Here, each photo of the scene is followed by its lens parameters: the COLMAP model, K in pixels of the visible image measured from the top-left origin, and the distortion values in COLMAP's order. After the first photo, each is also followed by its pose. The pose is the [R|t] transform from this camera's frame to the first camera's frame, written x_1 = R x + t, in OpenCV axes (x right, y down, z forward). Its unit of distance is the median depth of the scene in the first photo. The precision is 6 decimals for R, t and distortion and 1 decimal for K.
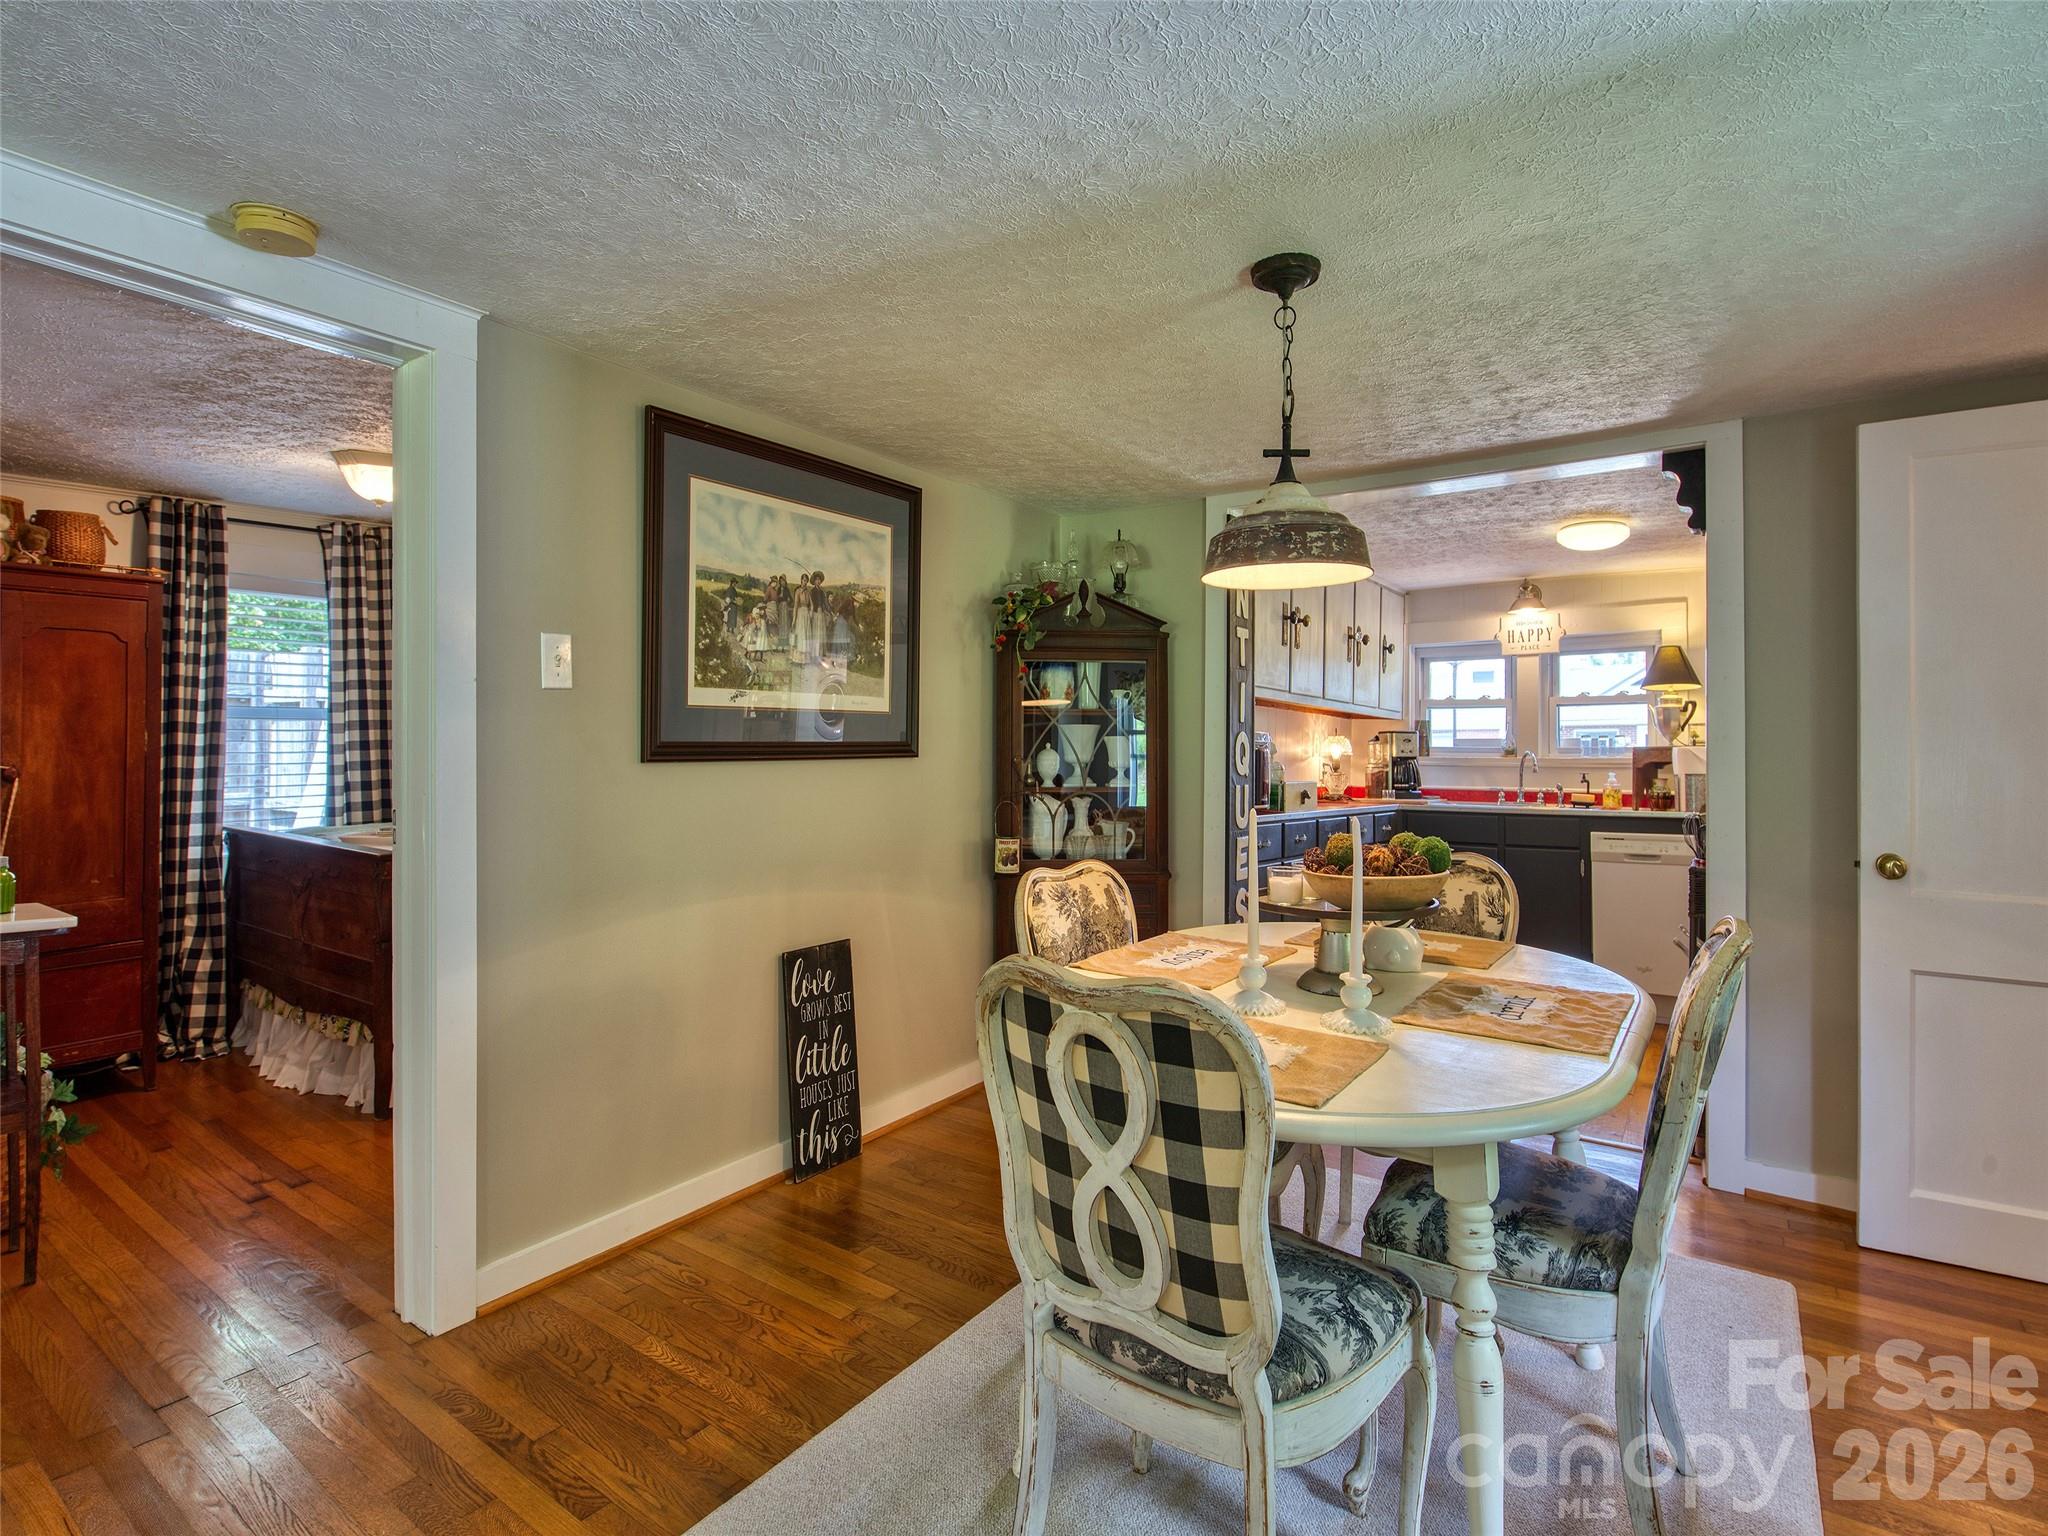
lens RADIAL K [[1055.3, 0, 1038.9], [0, 1055.3, 738.7], [0, 0, 1]] dist [-0.002662, 0.000720]
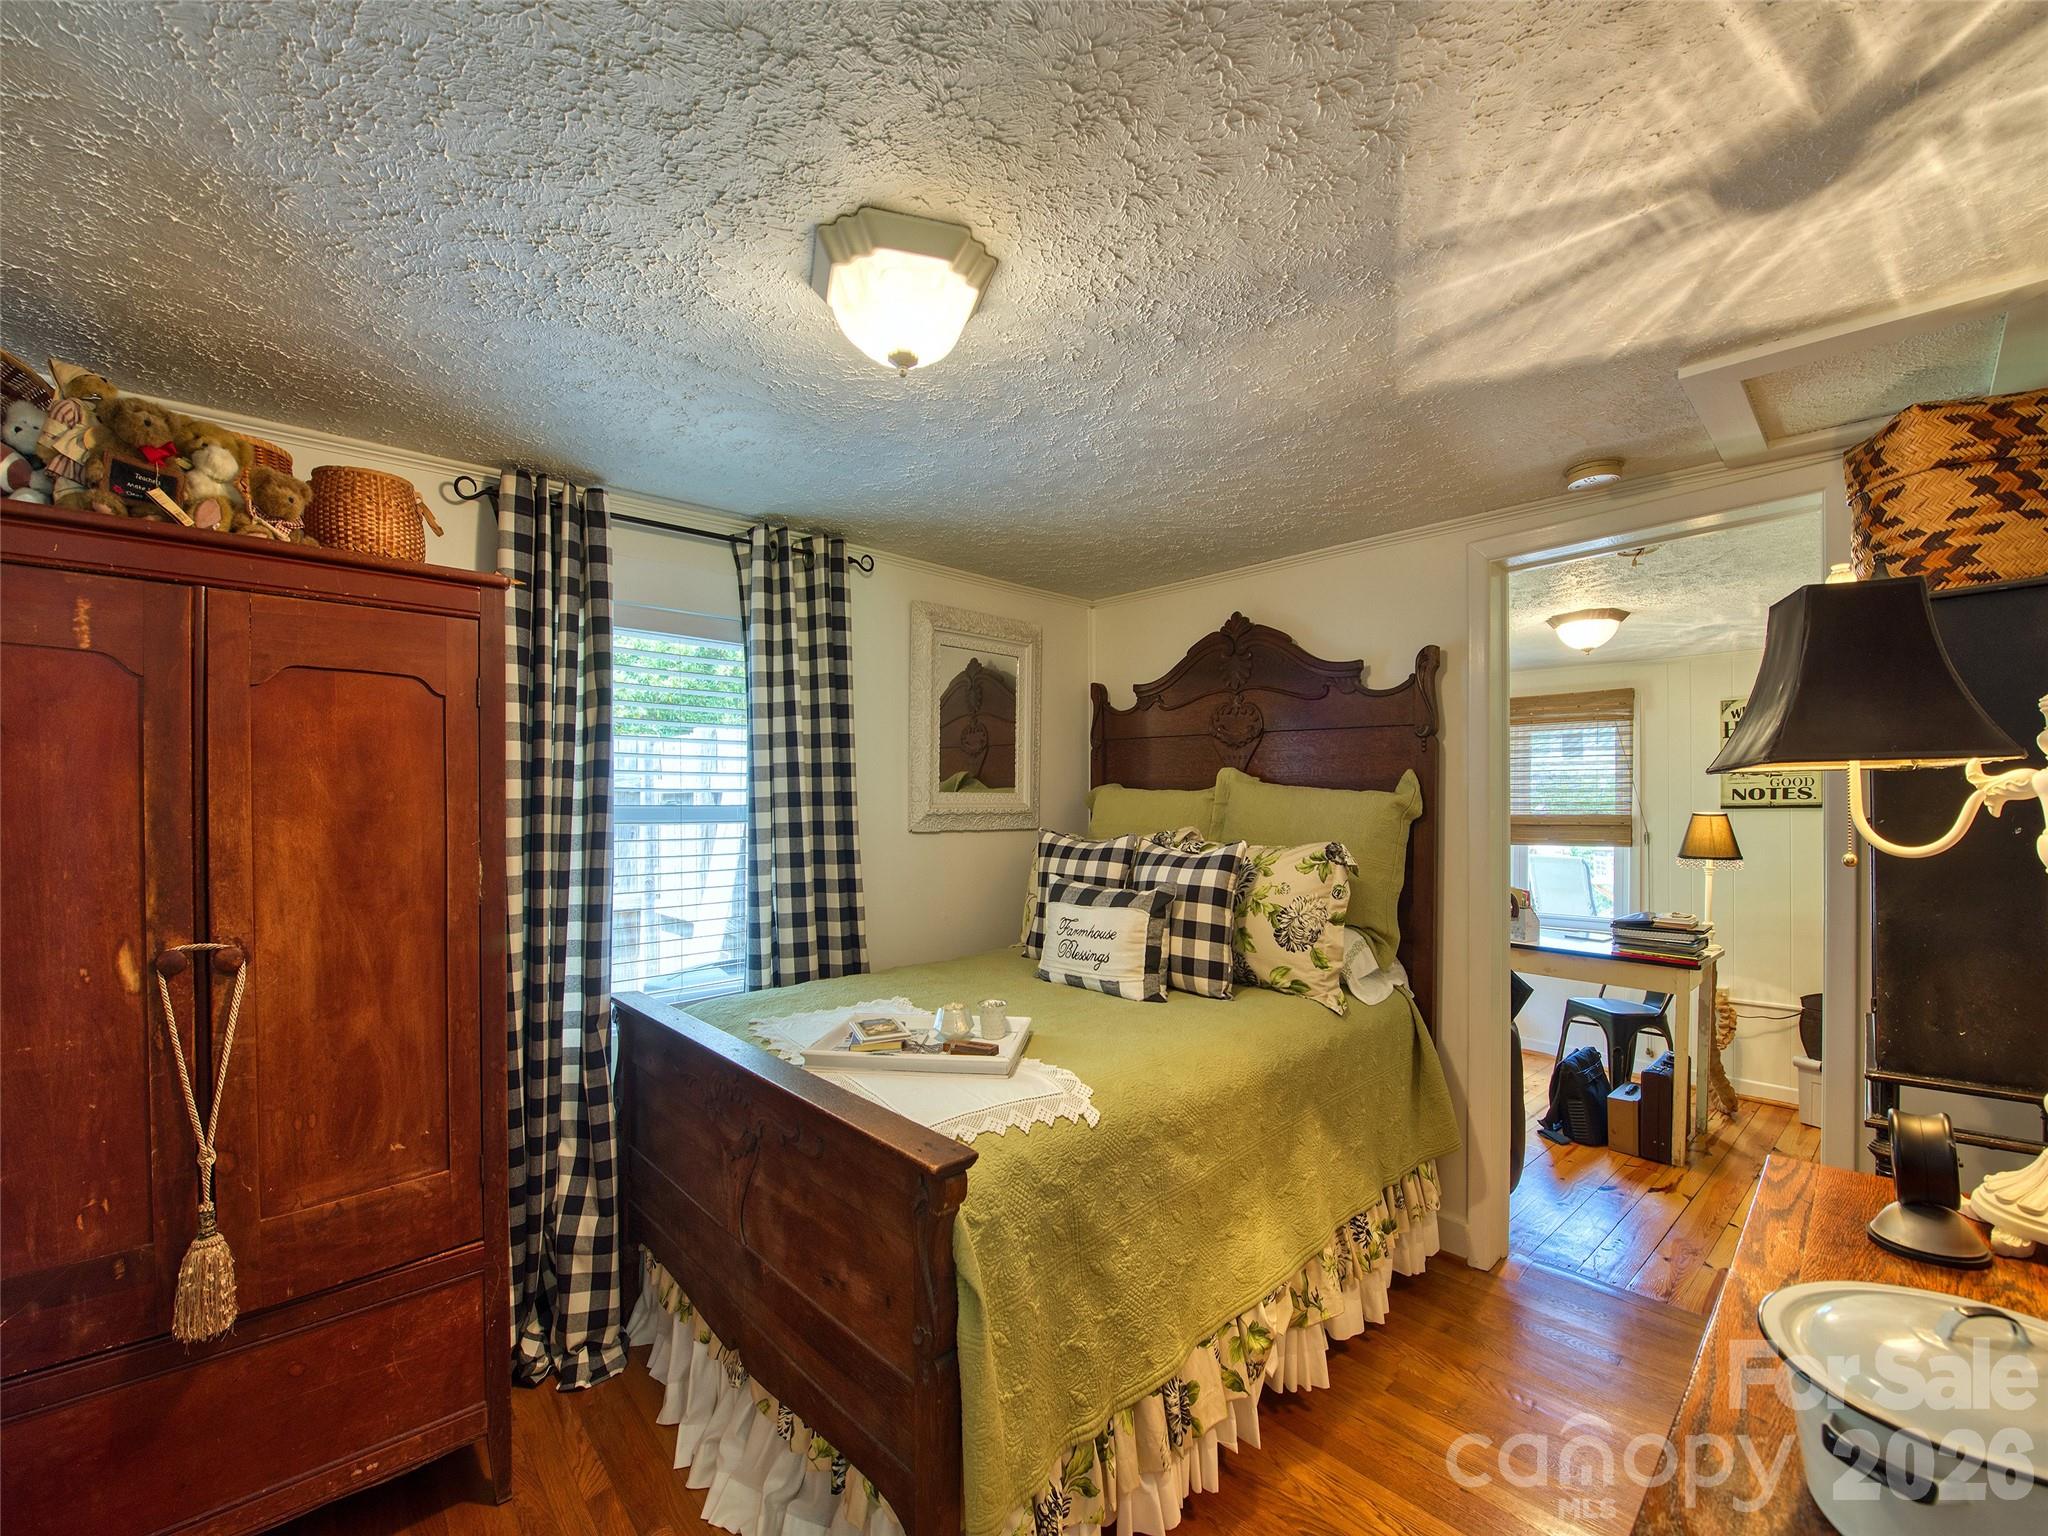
lens RADIAL K [[840.6, 0, 1044.4], [0, 840.6, 815.0], [0, 0, 1]] dist [-0.009175, -0.000734]
pose [[0.982815, -0.008630, -0.184389, -0.433252], [0.009886, 0.999934, 0.005895, -0.027088], [0.184326, -0.007617, 0.982836, 0.565708]]
